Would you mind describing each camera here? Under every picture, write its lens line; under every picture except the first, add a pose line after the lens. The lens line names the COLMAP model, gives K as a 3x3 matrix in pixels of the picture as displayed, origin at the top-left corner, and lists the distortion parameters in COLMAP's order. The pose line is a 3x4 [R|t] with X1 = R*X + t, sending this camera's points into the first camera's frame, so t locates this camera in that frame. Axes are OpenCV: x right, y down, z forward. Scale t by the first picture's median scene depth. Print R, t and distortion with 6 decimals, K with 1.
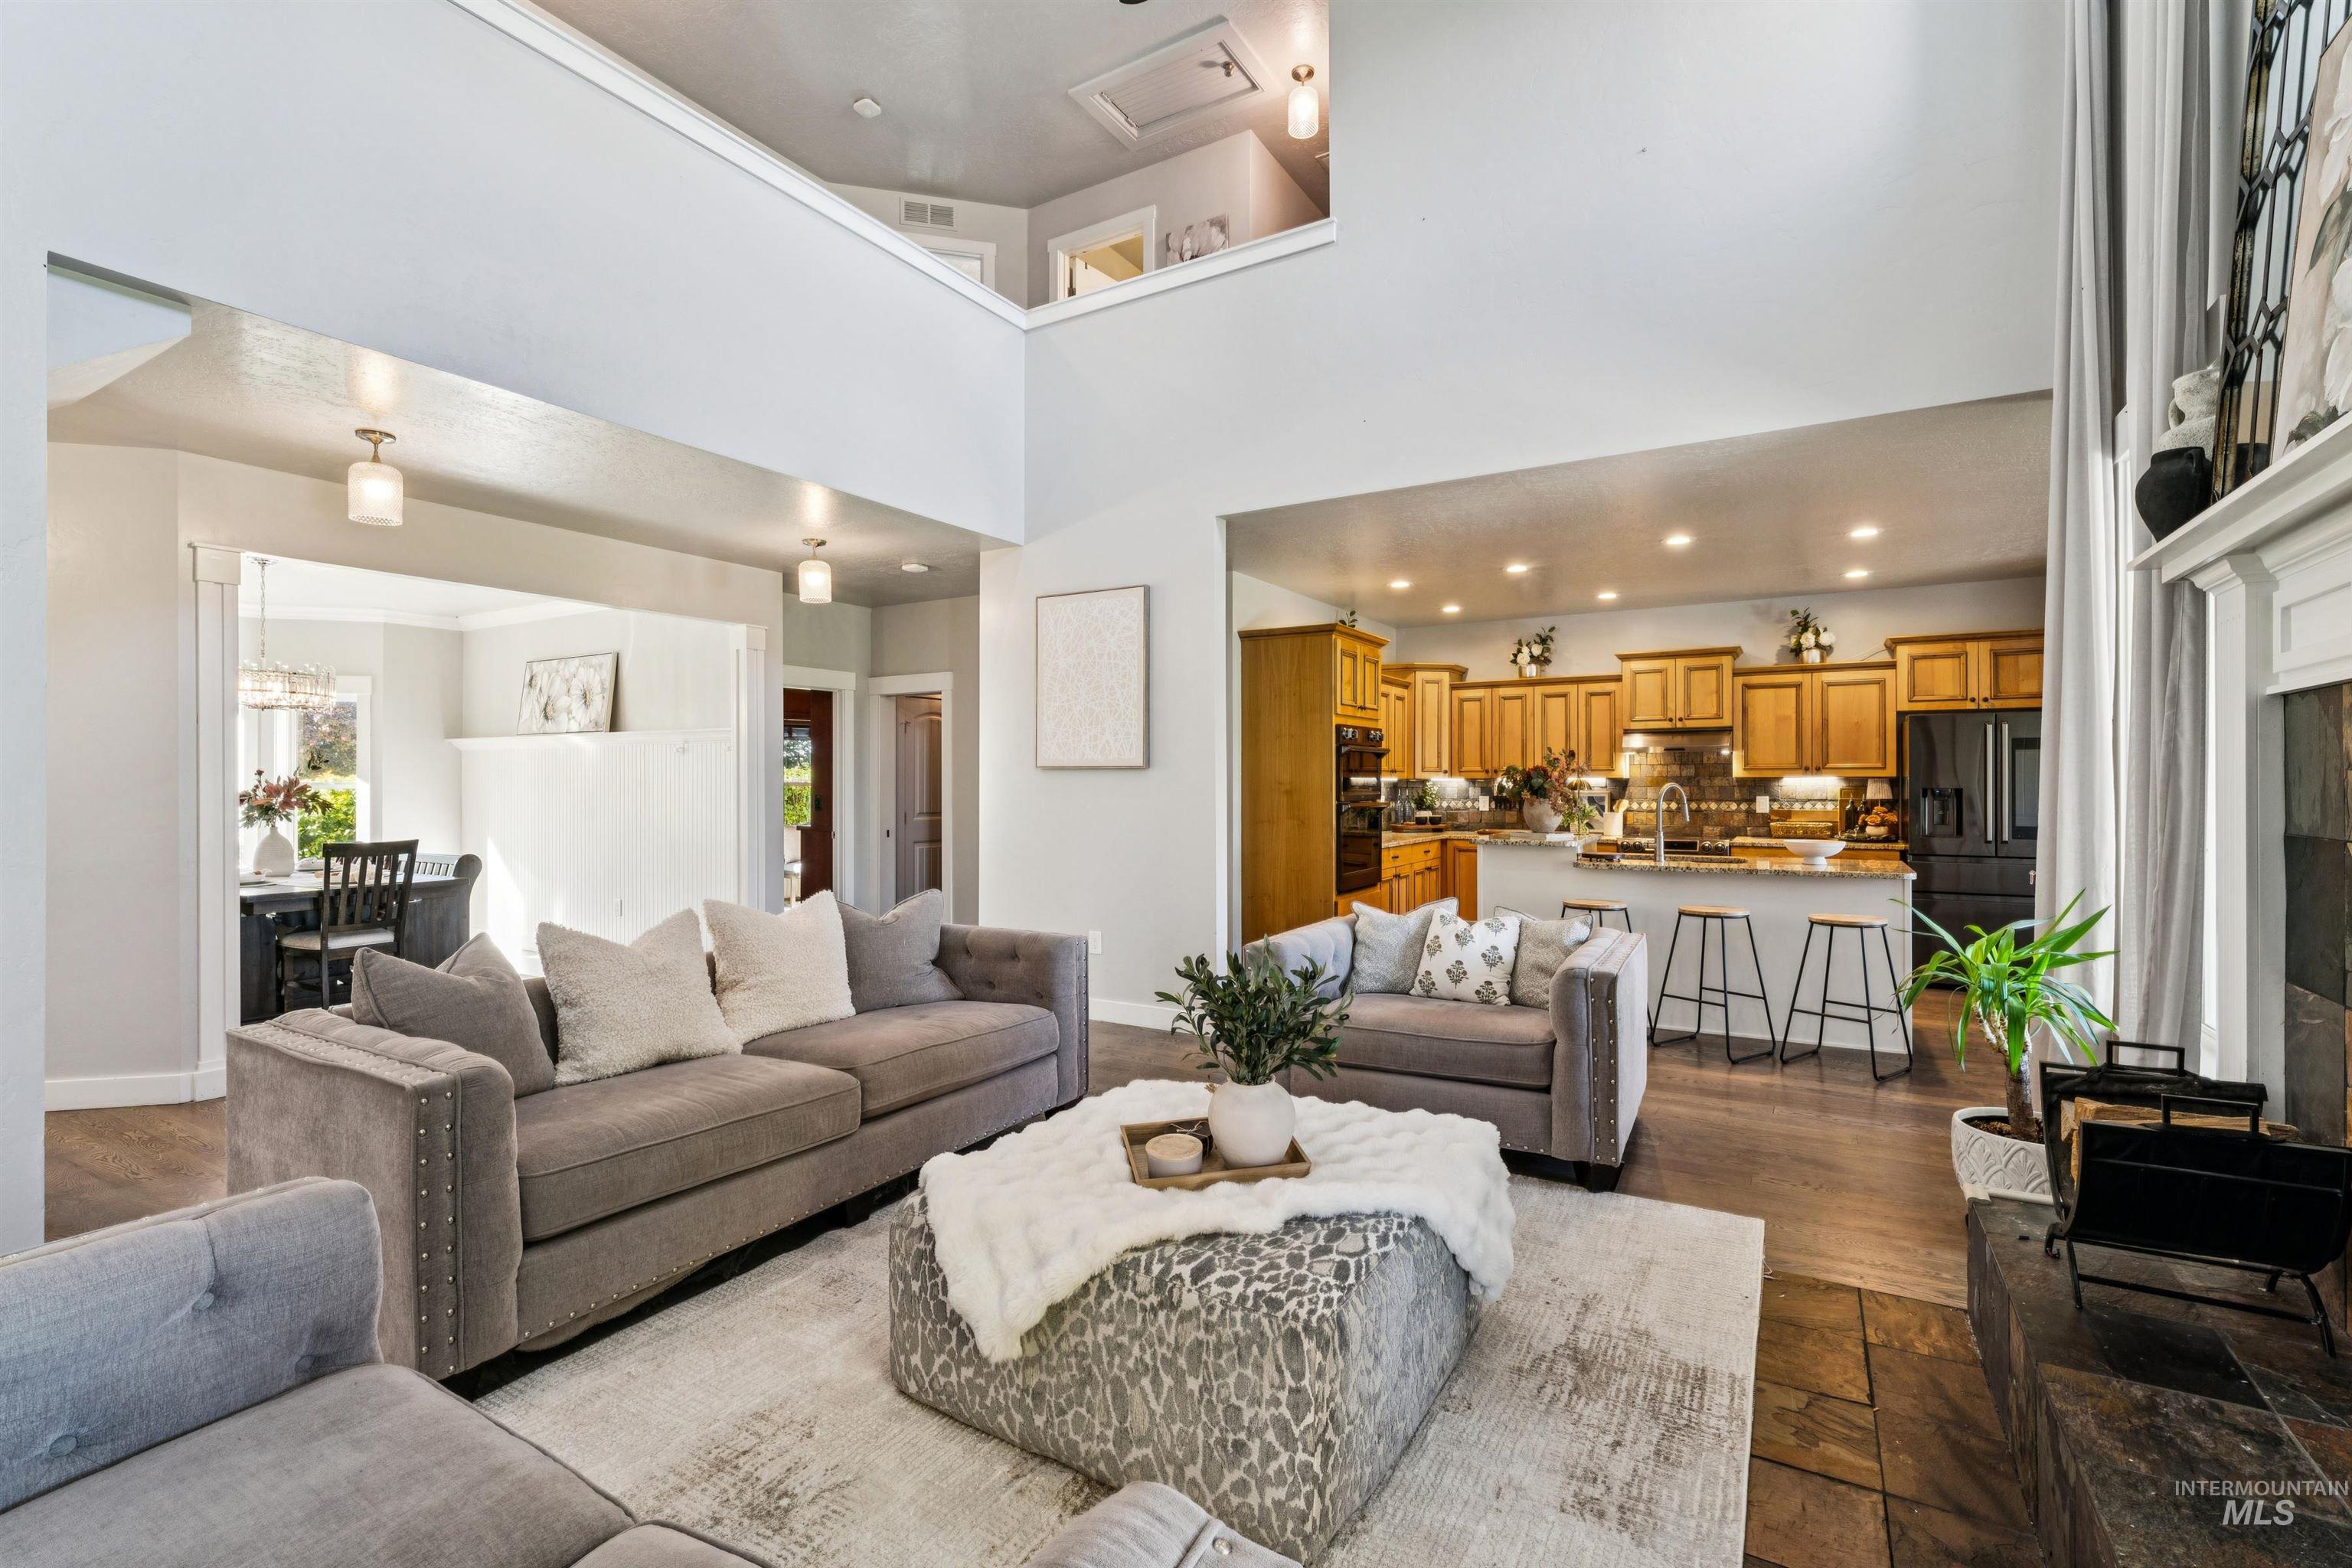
lens RADIAL K [[1075.6, 0, 1168.2], [0, 1075.6, 789.2], [0, 0, 1]] dist [-0.001325, -0.000321]
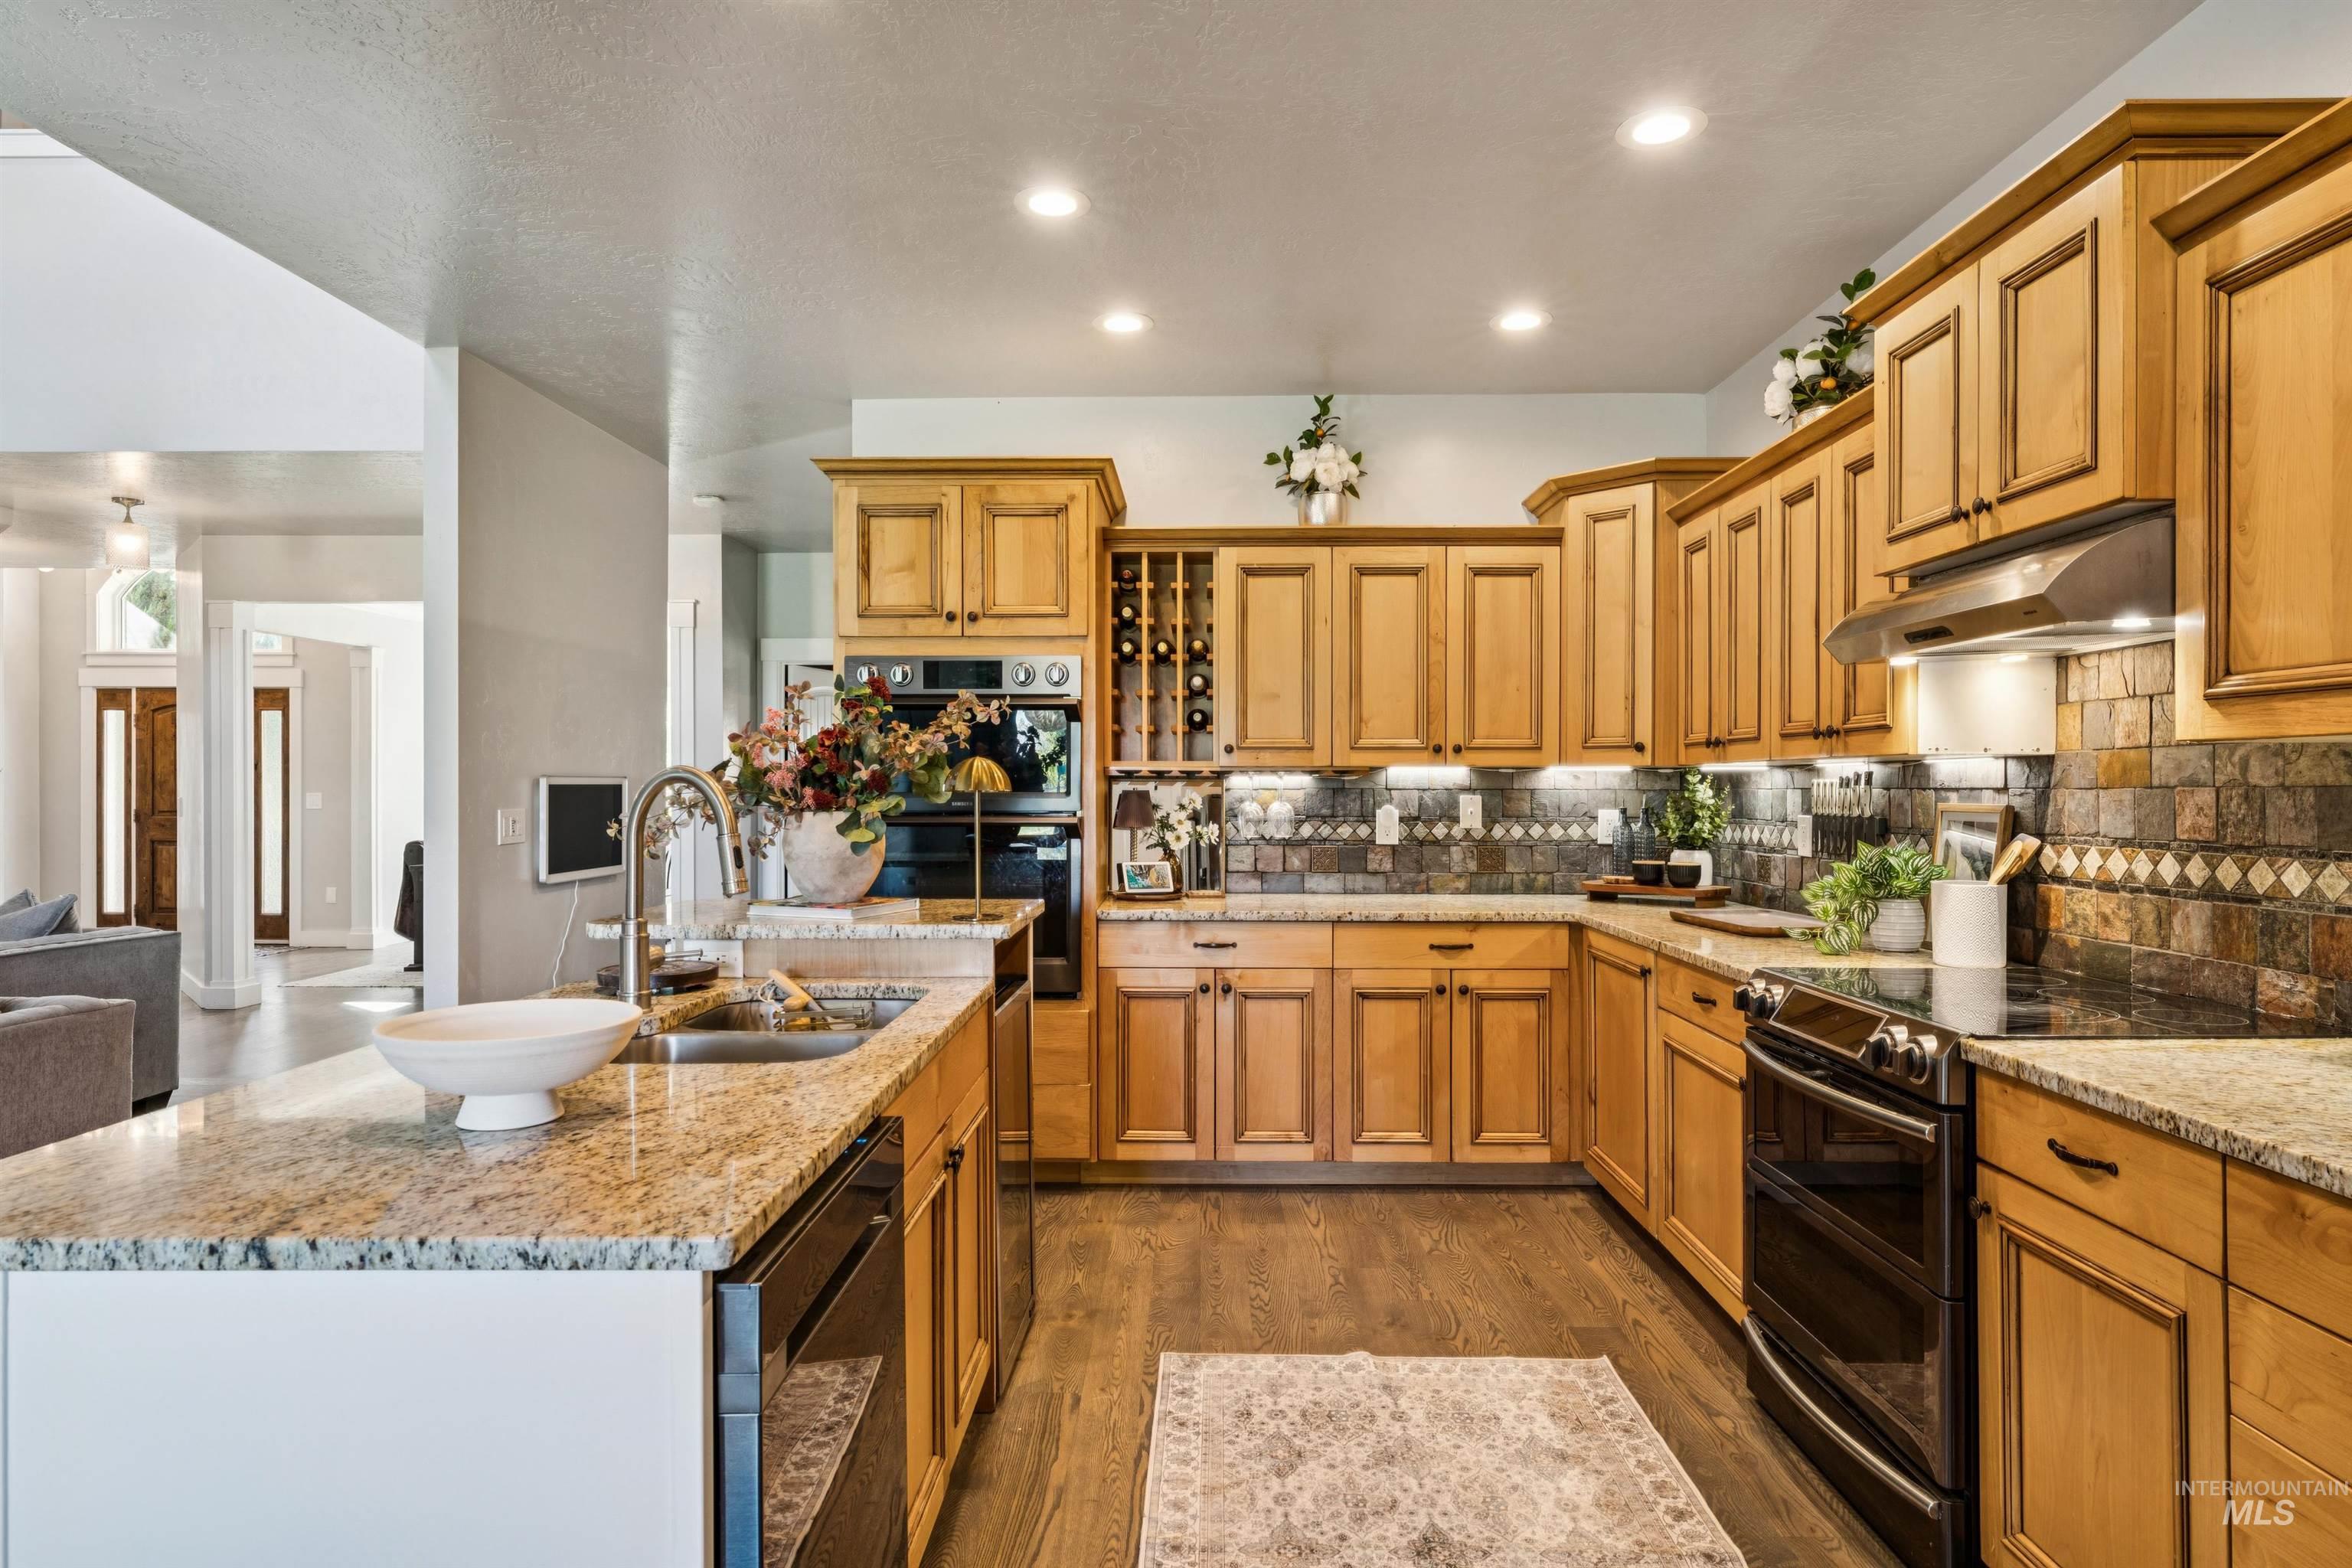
lens RADIAL K [[1306.2, 0, 1177.1], [0, 1306.2, 784.1], [0, 0, 1]] dist [0.003269, 0.000140]
pose [[0.503590, 0.001180, -0.863942, 0.609962], [-0.003100, 0.999995, -0.000440, -0.002560], [0.863937, 0.002900, 0.503592, 0.668049]]
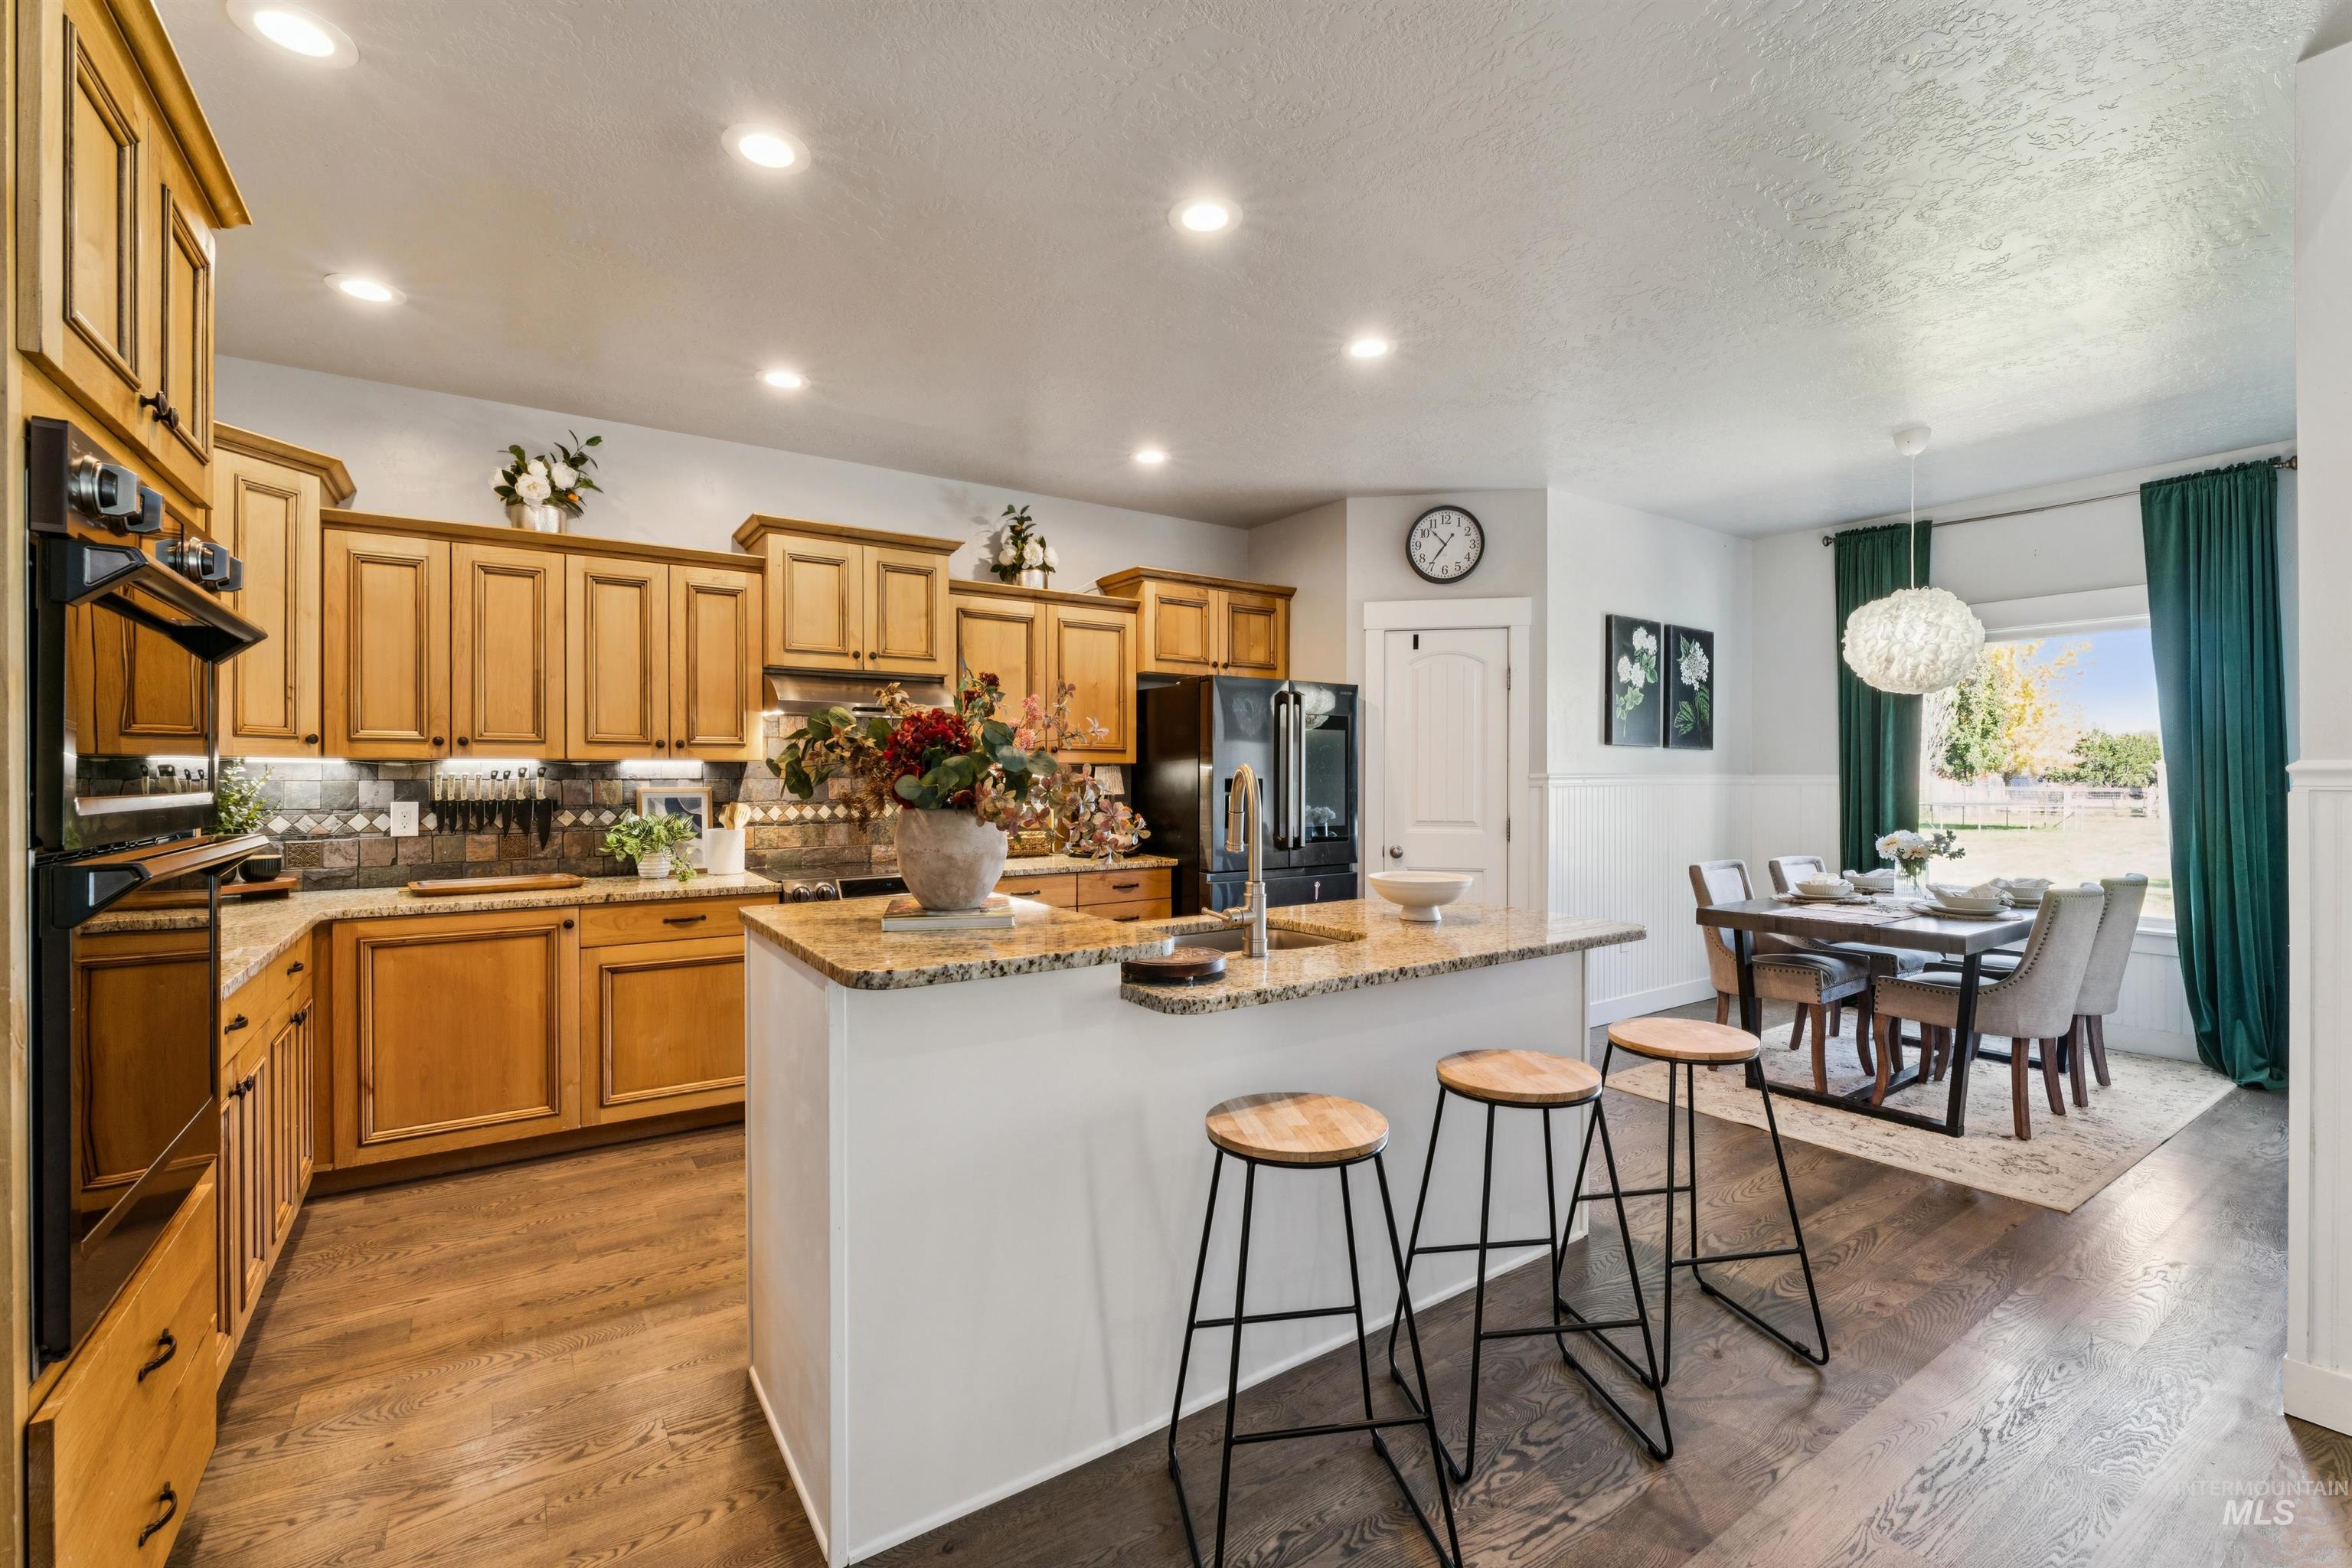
lens RADIAL K [[1002.9, 0, 1167.8], [0, 1002.9, 780.3], [0, 0, 1]] dist [-0.004061, 0.000288]
pose [[0.422802, -0.001740, 0.906220, 0.071599], [0.006233, 0.999980, -0.000988, 0.000277], [-0.906201, 0.006067, 0.422805, 0.617128]]
